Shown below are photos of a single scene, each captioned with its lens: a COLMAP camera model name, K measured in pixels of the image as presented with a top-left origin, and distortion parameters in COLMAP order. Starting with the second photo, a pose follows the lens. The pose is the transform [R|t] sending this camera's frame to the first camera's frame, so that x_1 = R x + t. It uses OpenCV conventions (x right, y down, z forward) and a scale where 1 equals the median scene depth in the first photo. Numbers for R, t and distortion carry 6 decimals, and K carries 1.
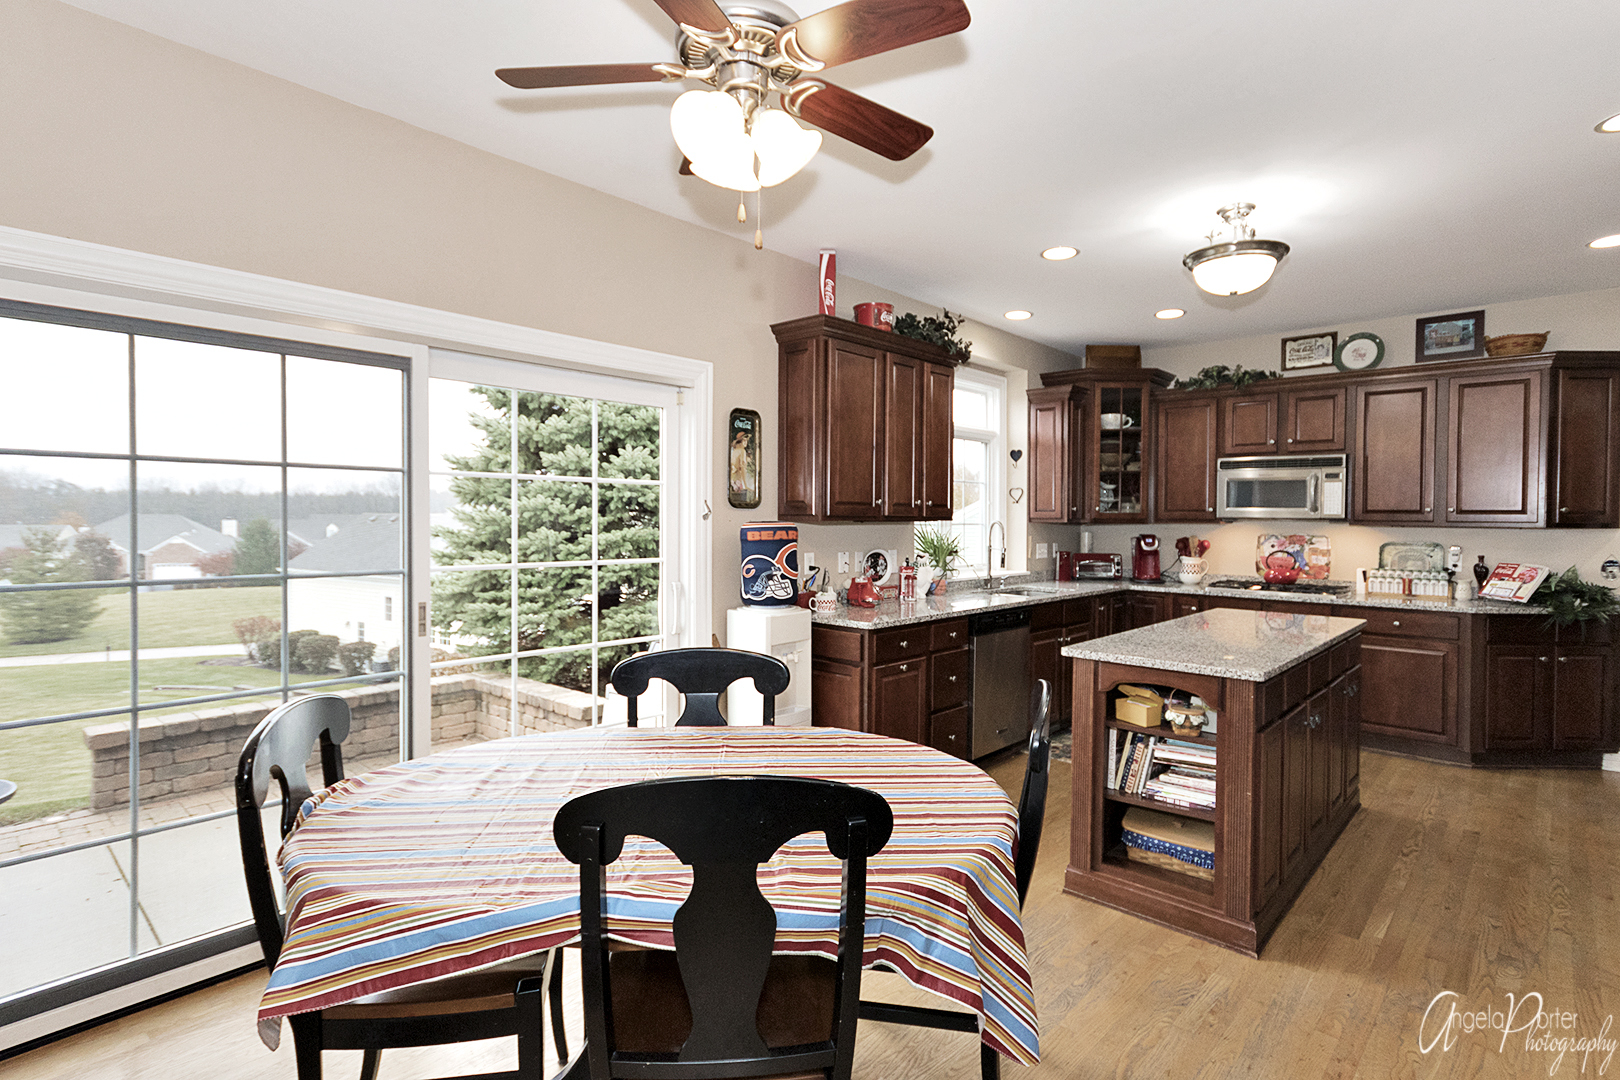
lens RADIAL K [[805.5, 0, 810.0], [0, 805.5, 525.9], [0, 0, 1]] dist [0.006203, 0.000854]
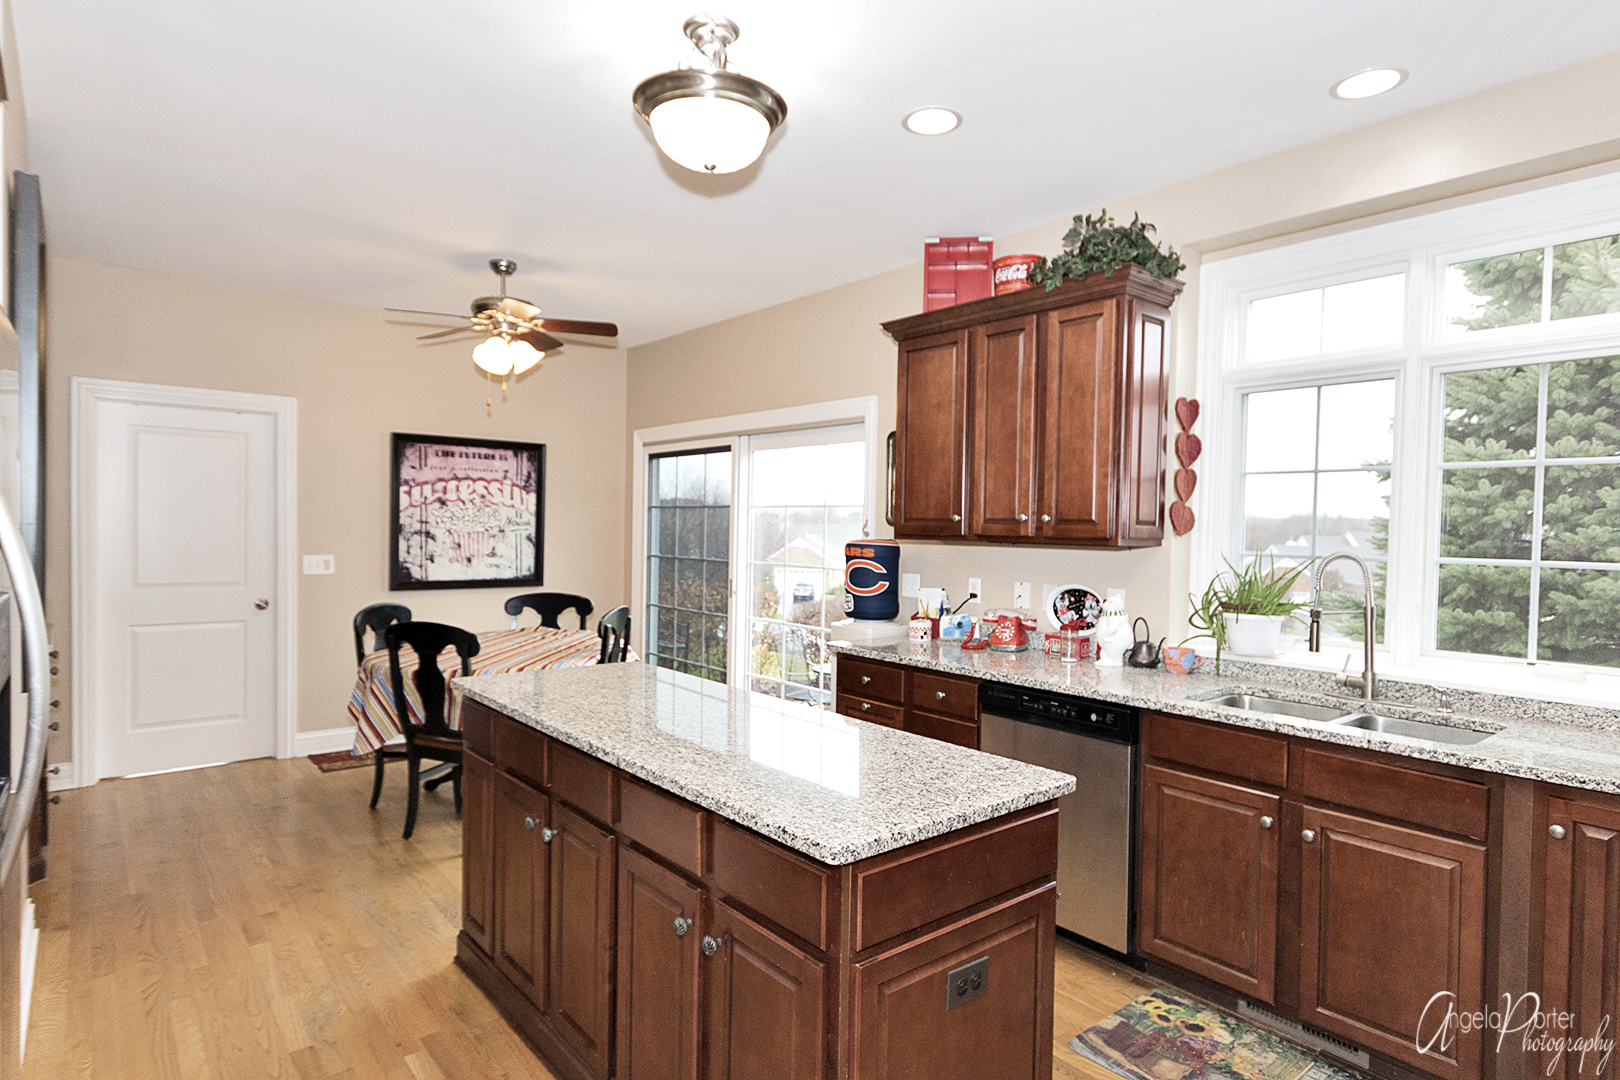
lens RADIAL K [[884.0, 0, 821.0], [0, 884.0, 541.6], [0, 0, 1]] dist [-0.013709, 0.011346]
pose [[-0.123135, 0.007403, -0.992362, 0.807736], [-0.030586, 0.999469, 0.011252, -0.009335], [0.991918, 0.031738, -0.122843, 0.802666]]
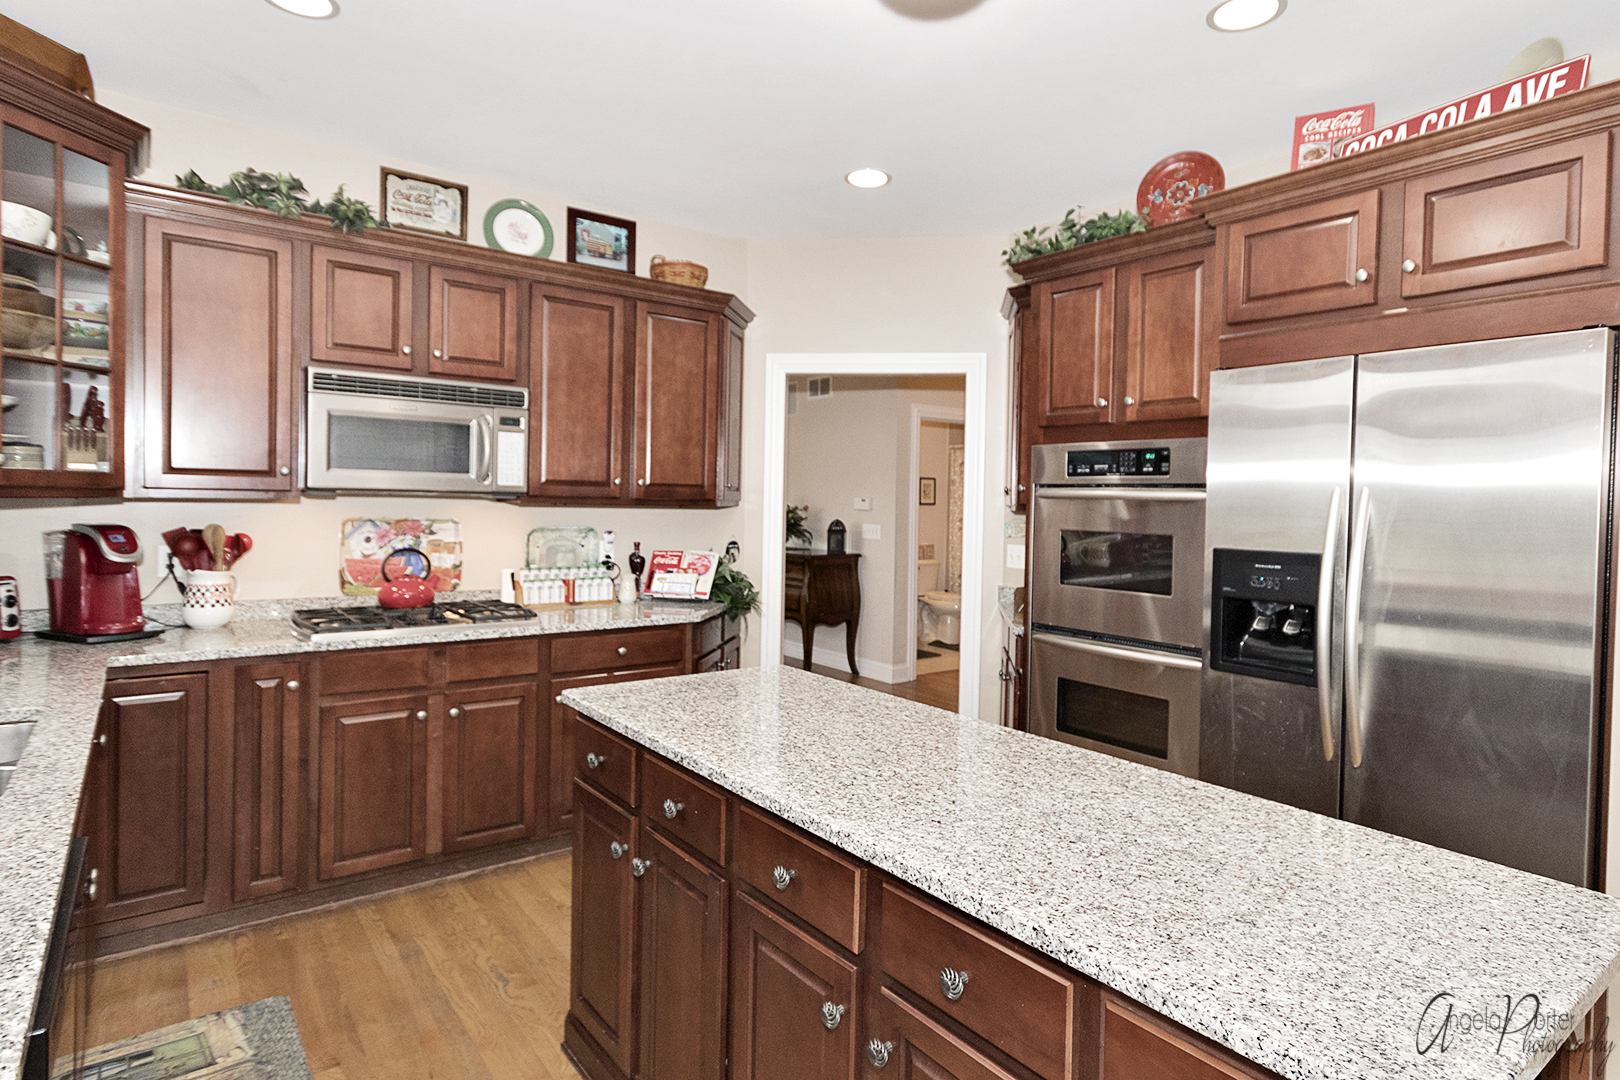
lens RADIAL K [[868.1, 0, 813.9], [0, 868.1, 517.4], [0, 0, 1]] dist [0.005483, 0.000143]
pose [[0.167478, -0.023917, 0.985586, 0.041926], [-0.007942, 0.999641, 0.025607, -0.009020], [-0.985844, -0.012116, 0.167228, 0.670591]]
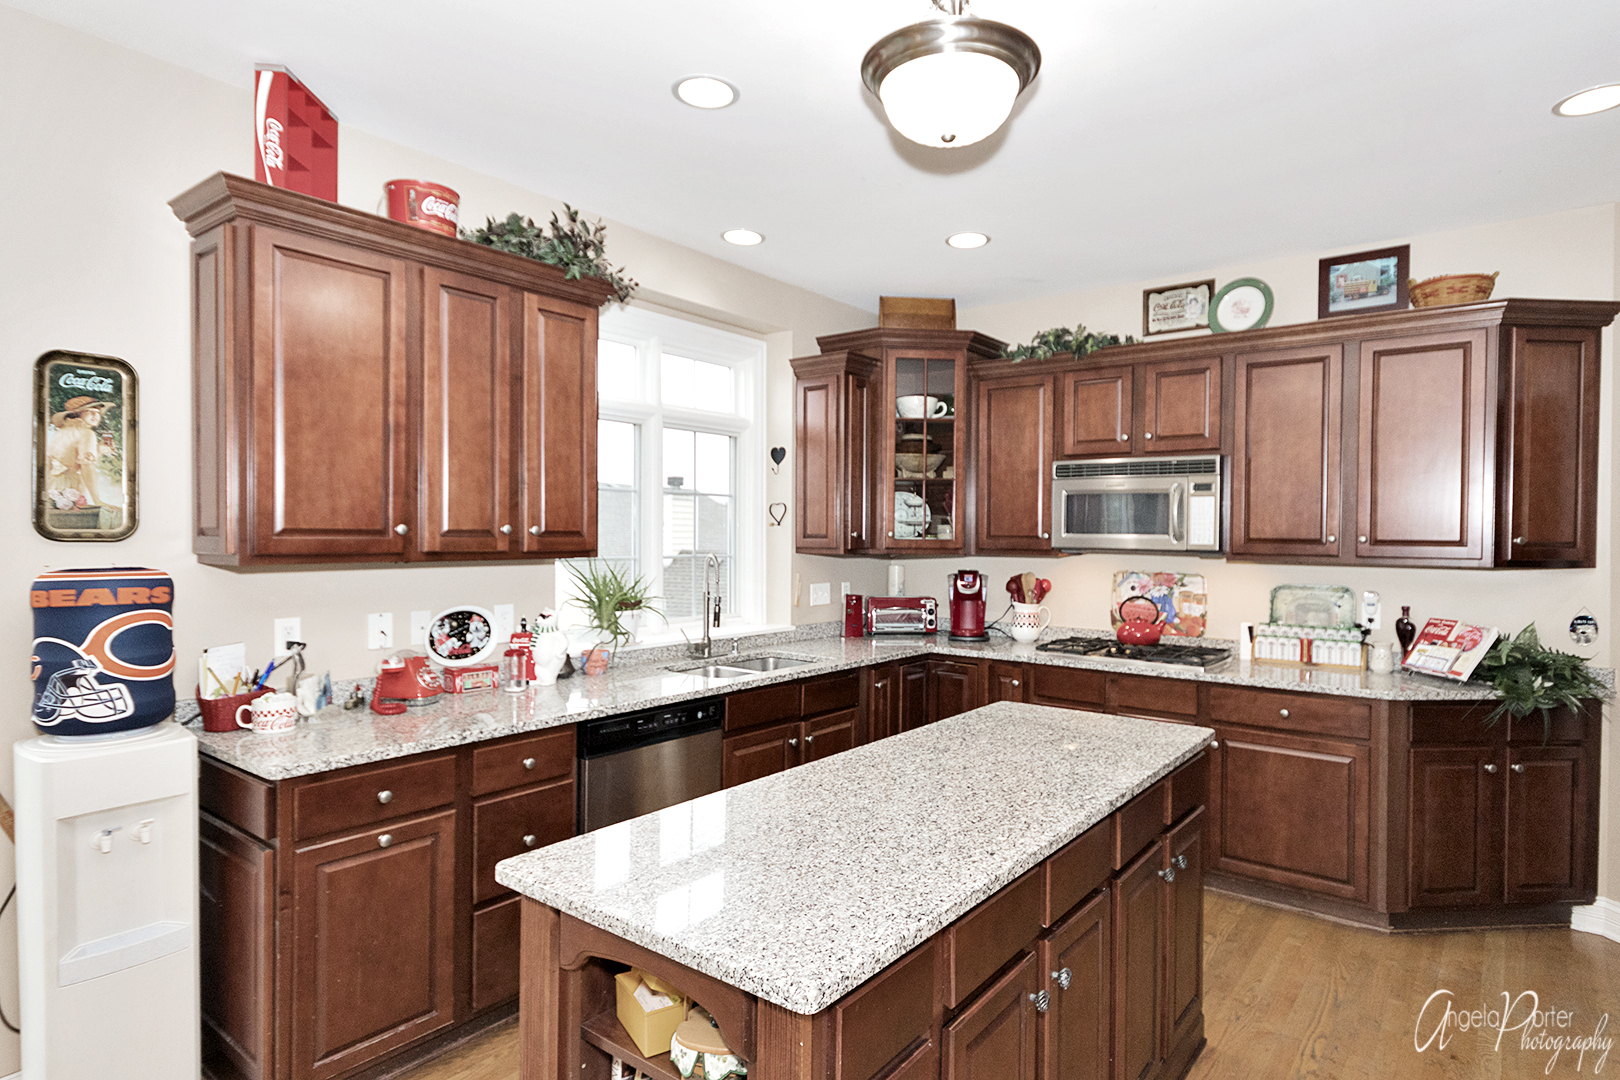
lens RADIAL K [[884.0, 0, 821.0], [0, 884.0, 541.6], [0, 0, 1]] dist [-0.013709, 0.011346]
pose [[0.996292, -0.000387, 0.086041, 0.268999], [0.000471, 0.999999, -0.000951, -0.016362], [-0.086040, 0.000988, 0.996291, 0.297341]]
